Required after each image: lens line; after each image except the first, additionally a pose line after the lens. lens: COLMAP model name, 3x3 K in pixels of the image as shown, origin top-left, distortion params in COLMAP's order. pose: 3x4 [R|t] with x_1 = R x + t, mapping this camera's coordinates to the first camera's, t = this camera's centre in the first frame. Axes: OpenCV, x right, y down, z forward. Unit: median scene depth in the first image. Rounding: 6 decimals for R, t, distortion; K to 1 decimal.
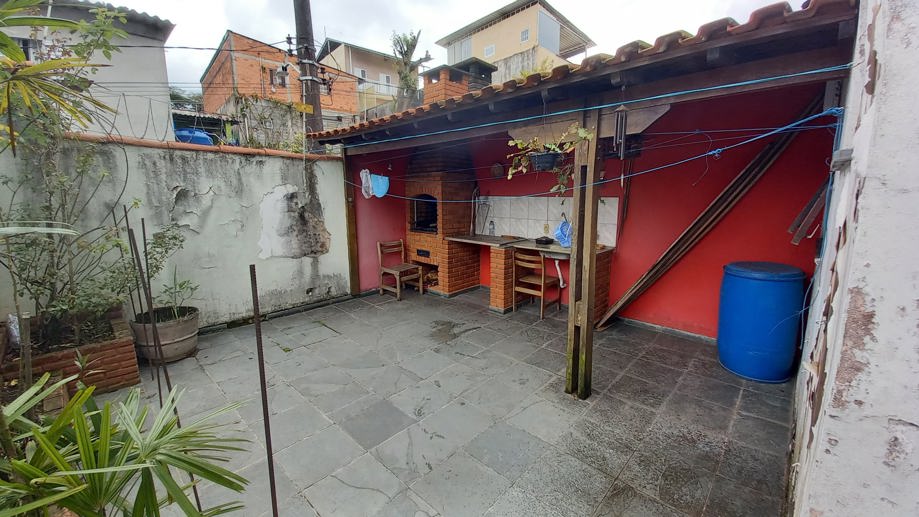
lens RADIAL K [[375.3, 0, 464.1], [0, 375.3, 256.2], [0, 0, 1]] dist [0.001060, 0.000089]
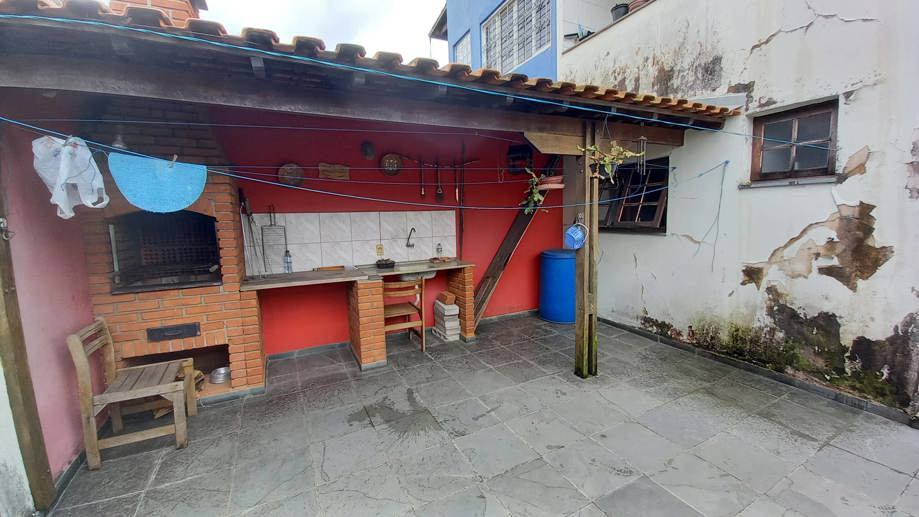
lens RADIAL K [[375.3, 0, 464.1], [0, 375.3, 256.2], [0, 0, 1]] dist [0.001060, 0.000089]
pose [[0.295157, -0.109940, 0.949102, -0.585935], [0.181573, 0.981710, 0.057251, -0.083262], [-0.938037, 0.155433, 0.309721, 0.644253]]
